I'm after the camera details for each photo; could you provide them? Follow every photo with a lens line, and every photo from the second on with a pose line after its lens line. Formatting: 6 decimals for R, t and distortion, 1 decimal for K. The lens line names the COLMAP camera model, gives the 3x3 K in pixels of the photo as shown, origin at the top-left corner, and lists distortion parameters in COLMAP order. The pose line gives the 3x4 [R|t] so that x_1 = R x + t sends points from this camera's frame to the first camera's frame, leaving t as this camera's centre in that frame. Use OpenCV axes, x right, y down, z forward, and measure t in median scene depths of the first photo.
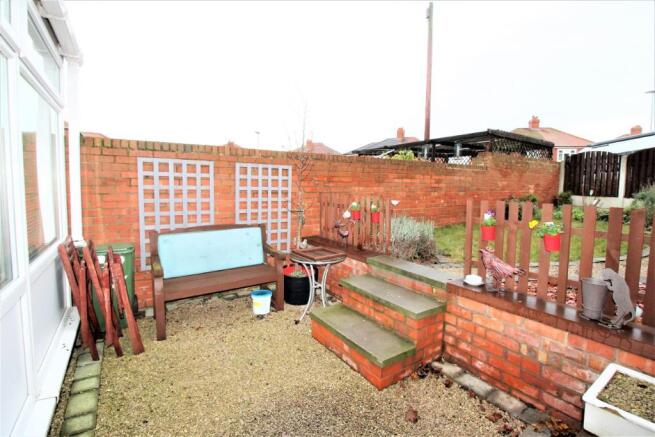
lens RADIAL K [[303.9, 0, 328.7], [0, 303.9, 208.1], [0, 0, 1]] dist [-0.000351, -0.013049]
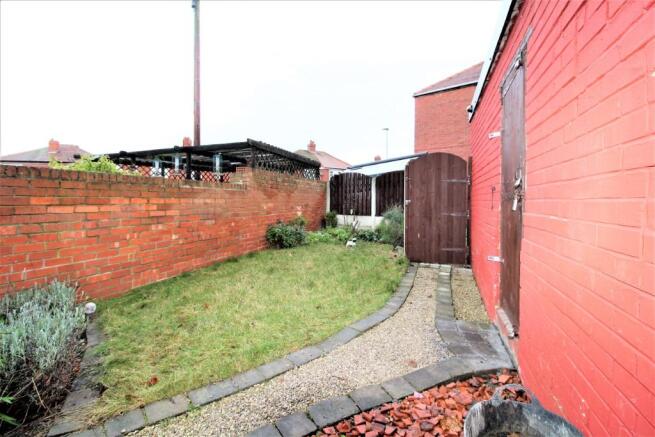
lens RADIAL K [[303.9, 0, 328.7], [0, 303.9, 208.1], [0, 0, 1]] dist [-0.000351, -0.013049]
pose [[0.805521, -0.020921, 0.592197, 0.193235], [0.049424, 0.998266, -0.031962, -0.035903], [-0.590502, 0.055015, 0.805159, 0.207676]]
